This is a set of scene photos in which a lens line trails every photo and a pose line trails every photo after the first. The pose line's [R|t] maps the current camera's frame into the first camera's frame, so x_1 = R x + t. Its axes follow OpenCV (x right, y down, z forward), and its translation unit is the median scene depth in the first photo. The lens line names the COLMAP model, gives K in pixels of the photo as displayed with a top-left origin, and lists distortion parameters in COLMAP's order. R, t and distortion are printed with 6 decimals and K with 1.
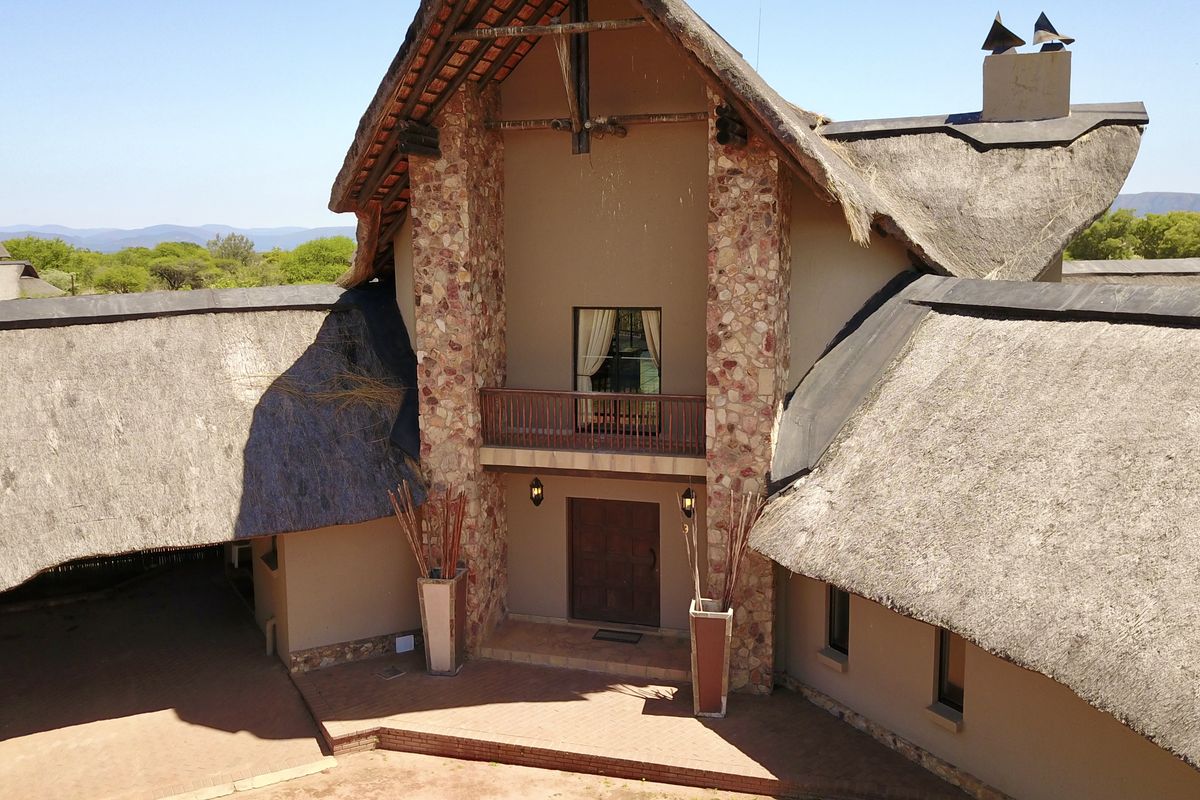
lens RADIAL K [[1088.1, 0, 592.7], [0, 1088.1, 399.5], [0, 0, 1]] dist [0.020474, -0.025727]
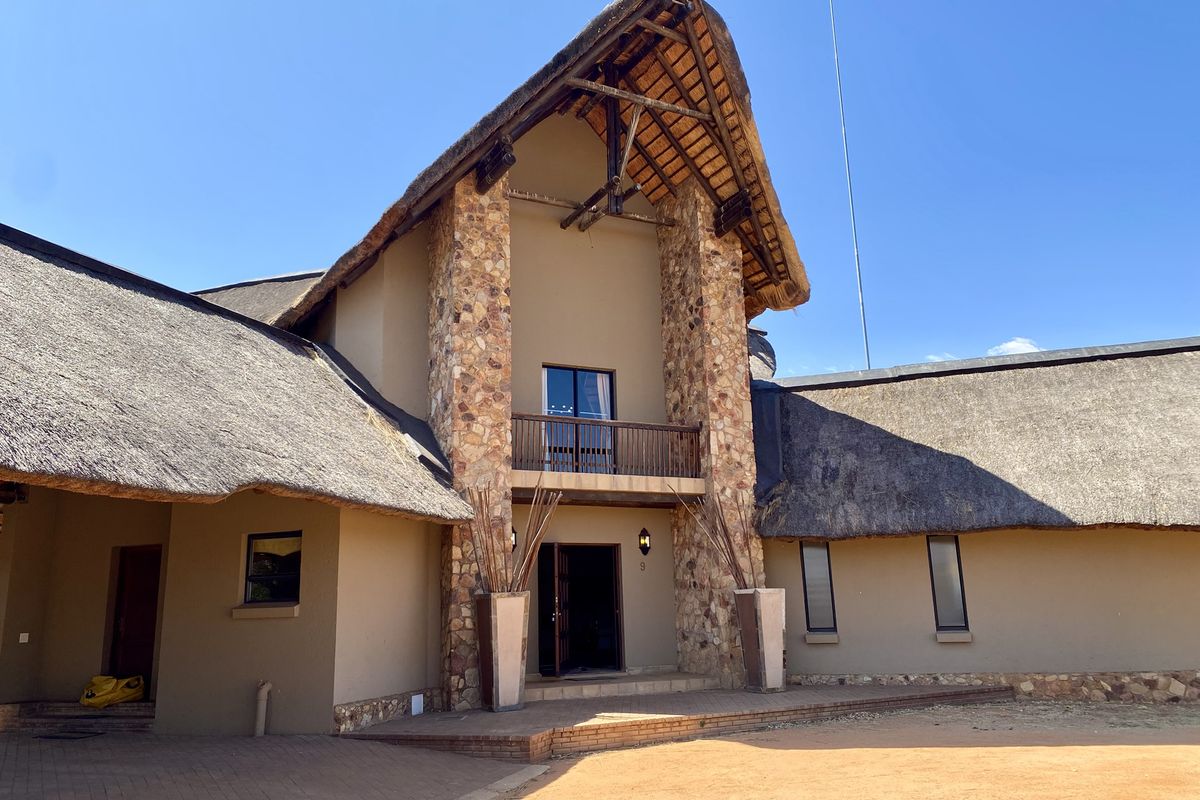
lens RADIAL K [[905.5, 0, 609.8], [0, 905.5, 390.8], [0, 0, 1]] dist [0.034044, -0.020657]
pose [[0.718182, 0.147446, 0.680054, -0.627923], [0.127895, 0.932675, -0.337284, 0.275822], [-0.684001, 0.329207, 0.650973, 0.393243]]
